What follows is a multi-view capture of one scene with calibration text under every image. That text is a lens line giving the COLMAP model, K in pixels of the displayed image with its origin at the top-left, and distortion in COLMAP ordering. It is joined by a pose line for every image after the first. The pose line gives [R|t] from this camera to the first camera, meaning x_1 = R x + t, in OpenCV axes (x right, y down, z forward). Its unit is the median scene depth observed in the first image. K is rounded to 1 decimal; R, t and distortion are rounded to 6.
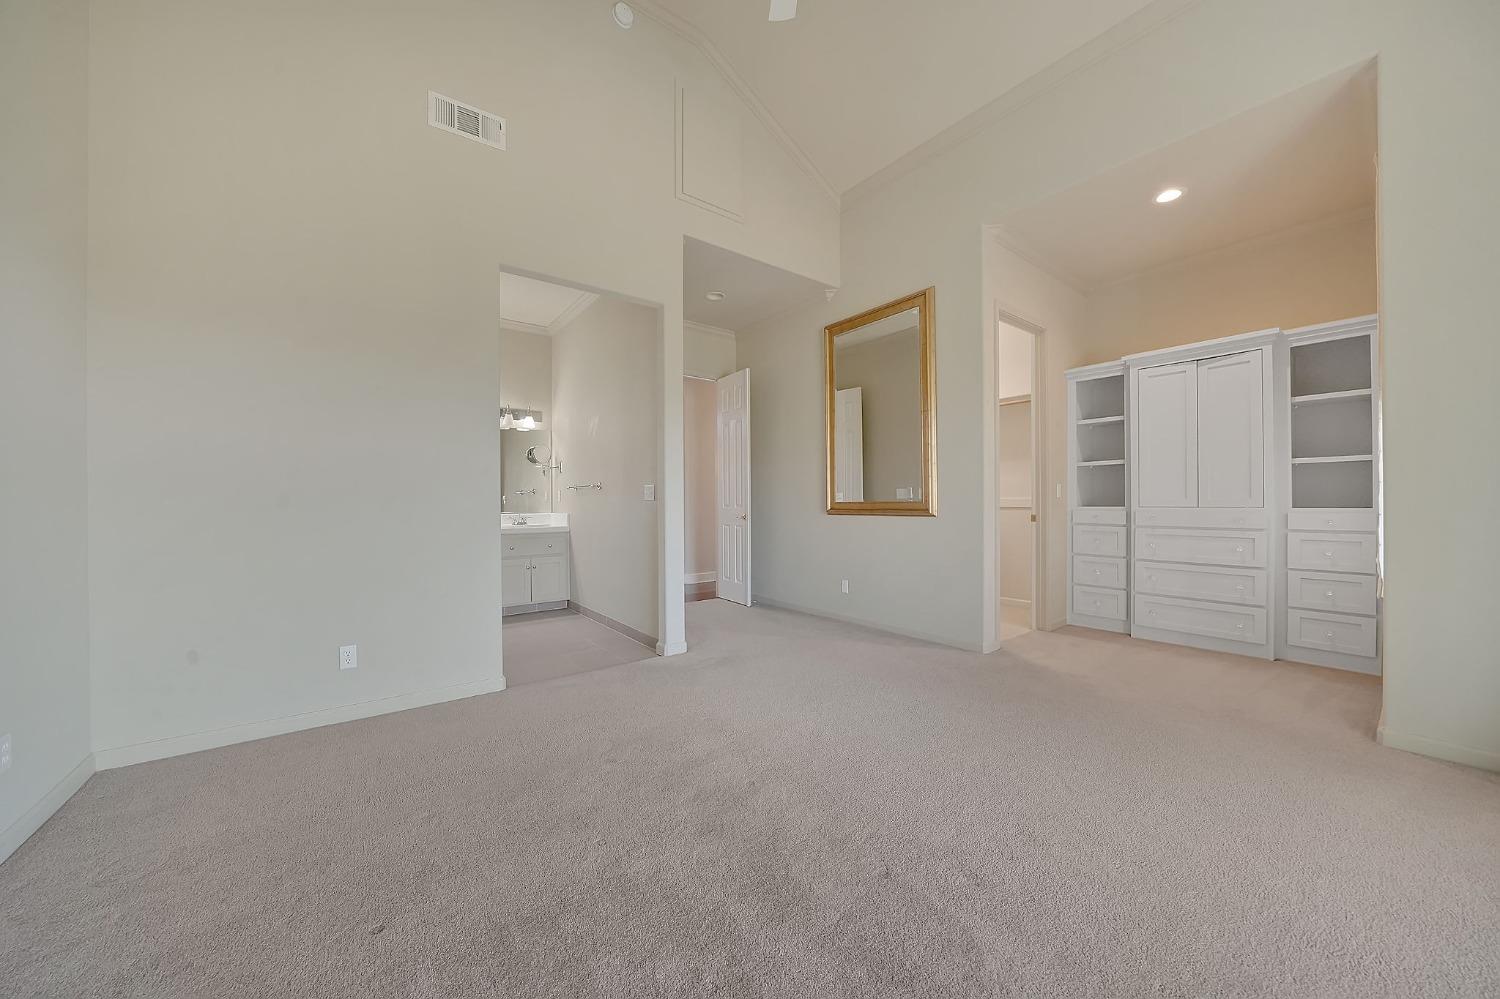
lens RADIAL K [[532.2, 0, 739.9], [0, 532.2, 503.5], [0, 0, 1]] dist [-0.018656, 0.002102]
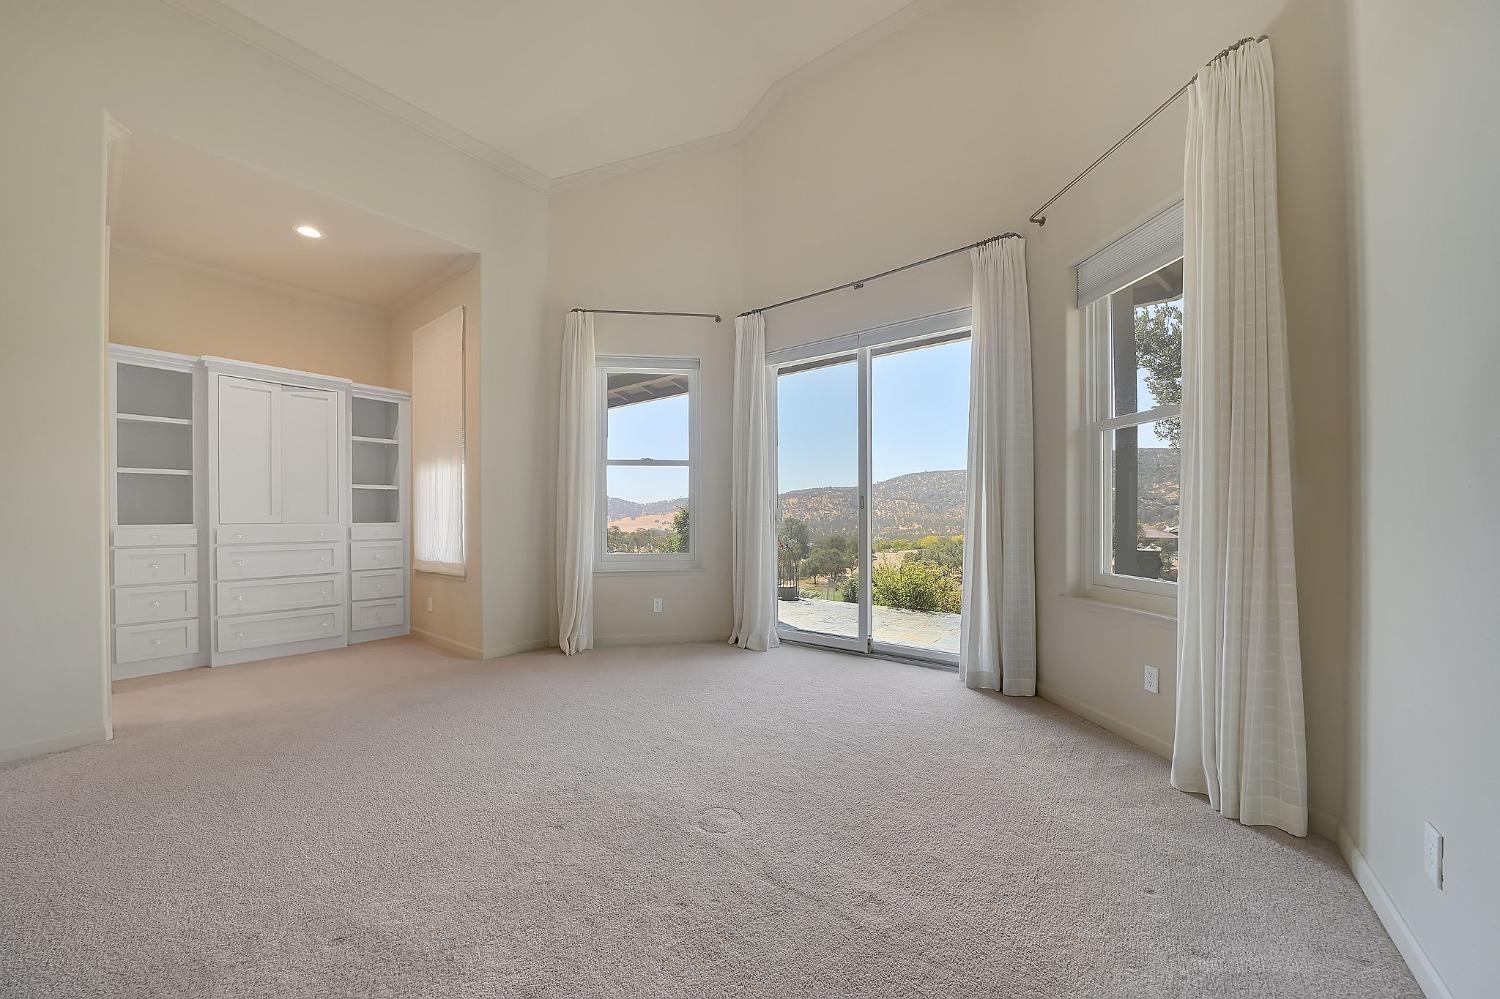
lens RADIAL K [[532.2, 0, 747.5], [0, 532.2, 512.0], [0, 0, 1]] dist [-0.018656, 0.002102]
pose [[-0.262247, 0.009179, 0.964957, -0.376443], [0.002151, 0.999958, -0.008927, -0.004118], [-0.964999, -0.000266, -0.262255, 0.353239]]
